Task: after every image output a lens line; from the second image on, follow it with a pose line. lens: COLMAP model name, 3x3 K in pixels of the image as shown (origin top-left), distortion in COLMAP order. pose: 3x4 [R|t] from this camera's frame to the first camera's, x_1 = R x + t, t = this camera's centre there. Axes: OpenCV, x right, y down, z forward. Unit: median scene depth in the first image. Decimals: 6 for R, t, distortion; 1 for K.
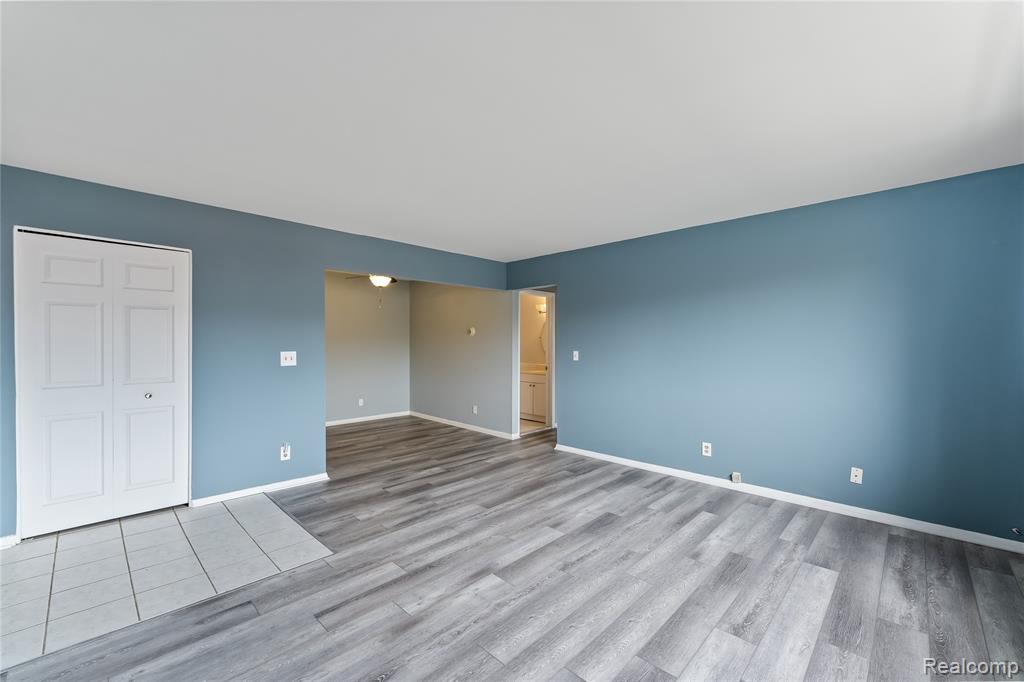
lens RADIAL K [[417.9, 0, 512.0], [0, 417.9, 341.0], [0, 0, 1]] dist [0.000394, 0.000180]
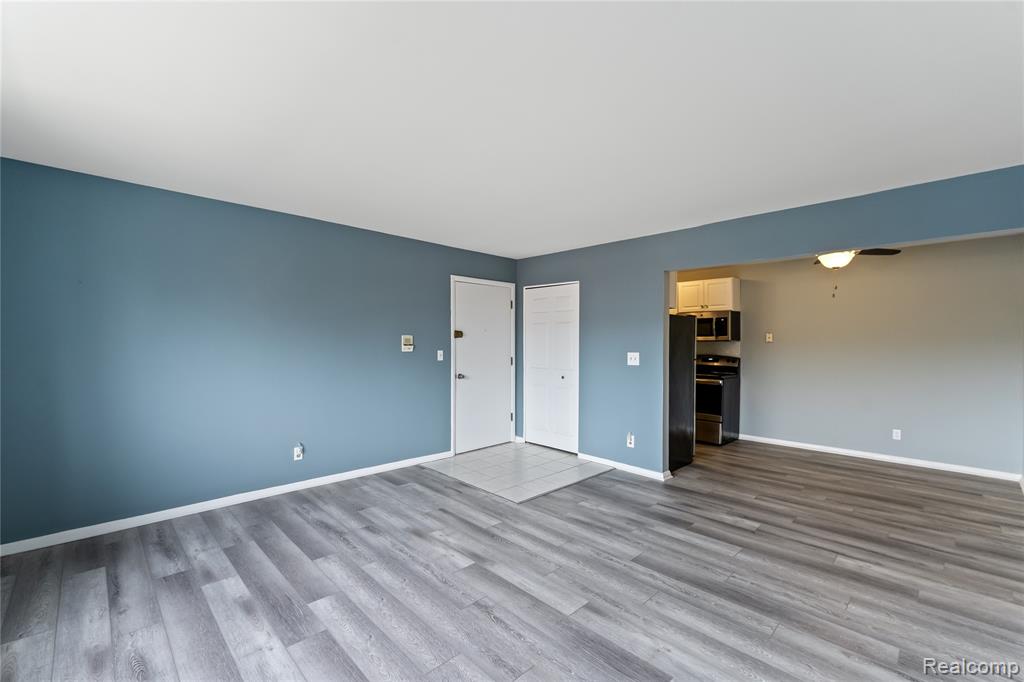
lens RADIAL K [[438.0, 0, 512.0], [0, 438.0, 341.0], [0, 0, 1]] dist [0.001550, 0.000203]
pose [[-0.031843, -0.005968, -0.999475, 0.762166], [-0.003840, 0.999976, -0.005849, 0.002085], [0.999486, 0.003651, -0.031865, 0.808993]]
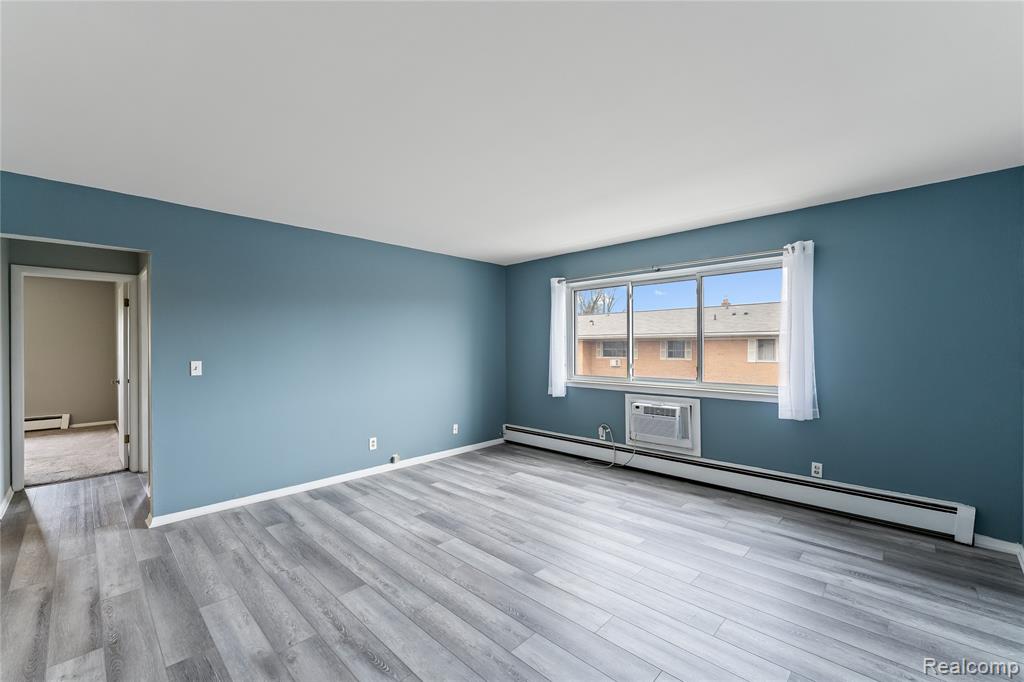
lens RADIAL K [[417.9, 0, 512.0], [0, 417.9, 341.0], [0, 0, 1]] dist [0.000394, 0.000180]
pose [[0.000314, 0.009602, 0.999954, -0.769242], [-0.000085, 0.999954, -0.009602, -0.002228], [-1.000000, -0.000082, 0.000315, 0.755203]]
